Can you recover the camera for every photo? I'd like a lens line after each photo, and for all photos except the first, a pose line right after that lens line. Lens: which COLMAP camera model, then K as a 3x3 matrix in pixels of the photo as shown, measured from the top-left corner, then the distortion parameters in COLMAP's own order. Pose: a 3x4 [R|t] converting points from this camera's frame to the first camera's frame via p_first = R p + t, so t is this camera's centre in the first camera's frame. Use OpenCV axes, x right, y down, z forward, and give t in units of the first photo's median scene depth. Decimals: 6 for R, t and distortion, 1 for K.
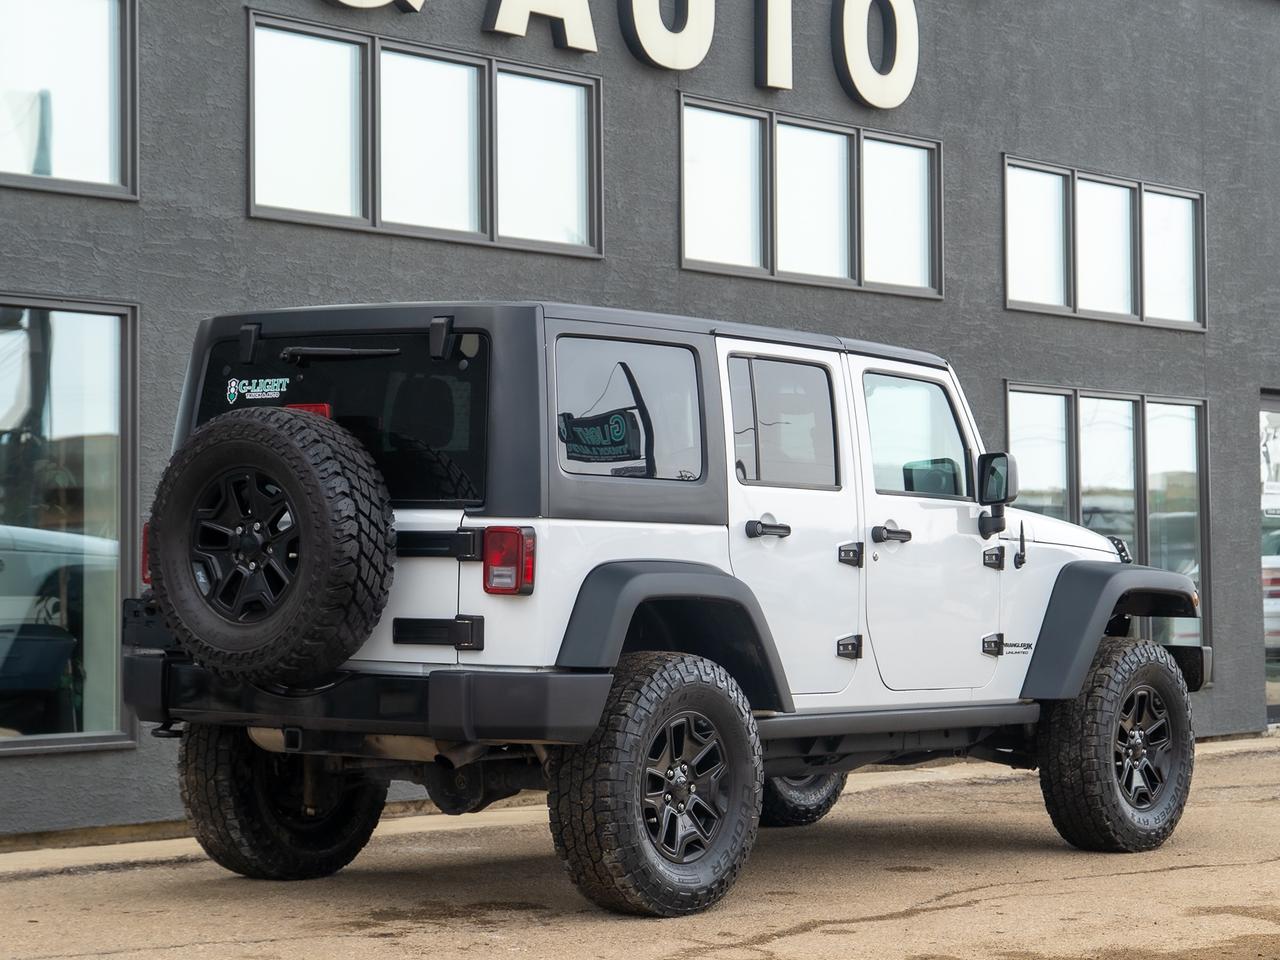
lens RADIAL K [[3275.4, 0, 640.0], [0, 3275.4, 480.0], [0, 0, 1]] dist [-0.154096, 0.540674]
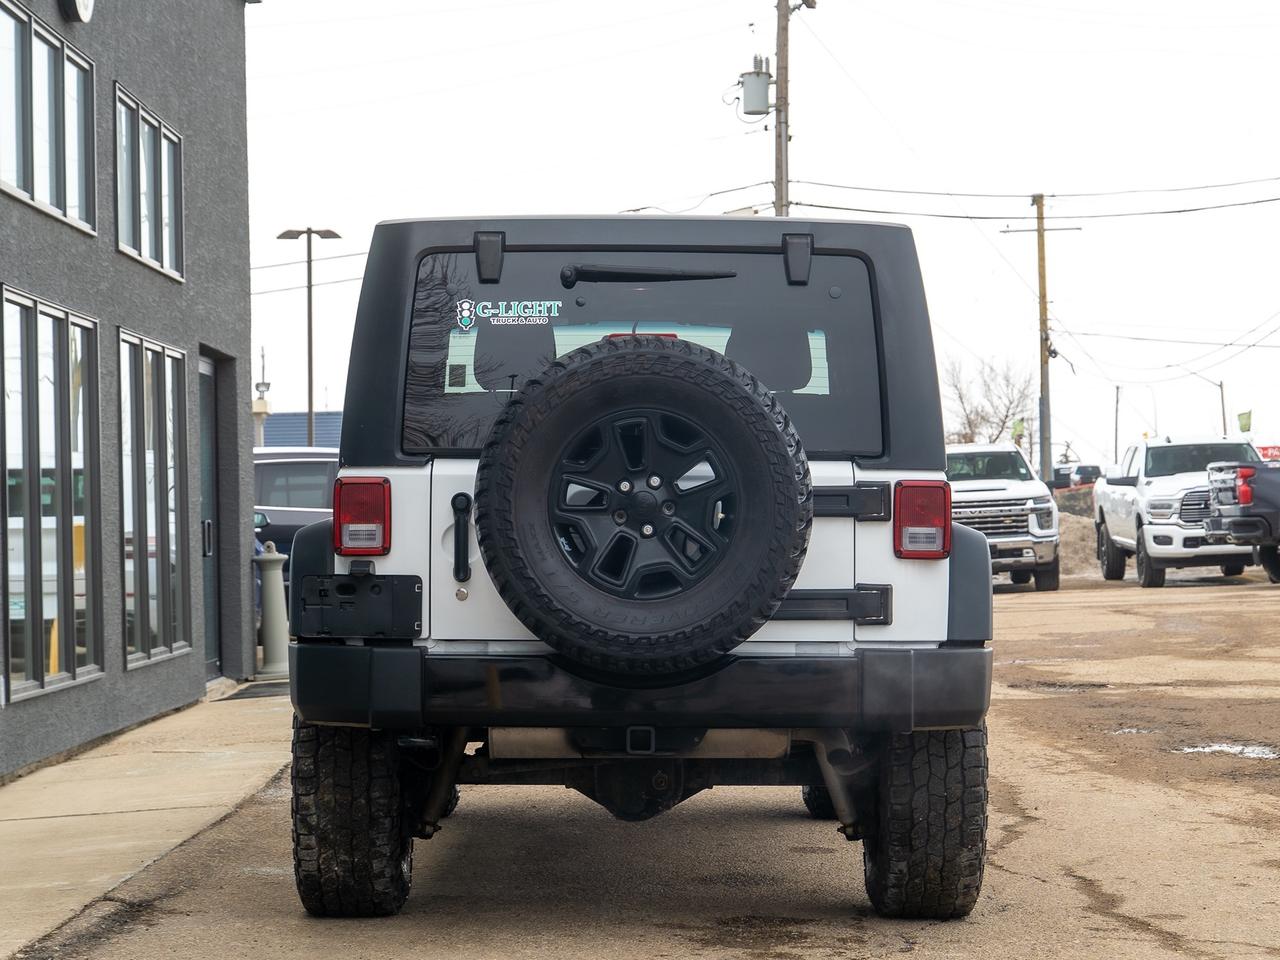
lens RADIAL K [[3275.4, 0, 640.0], [0, 3275.4, 480.0], [0, 0, 1]] dist [-0.154096, 0.540674]
pose [[0.801646, -0.000540, 0.597799, -0.569311], [-0.005842, 0.999945, 0.008737, 0.006301], [-0.597771, -0.010496, 0.801598, 0.322222]]
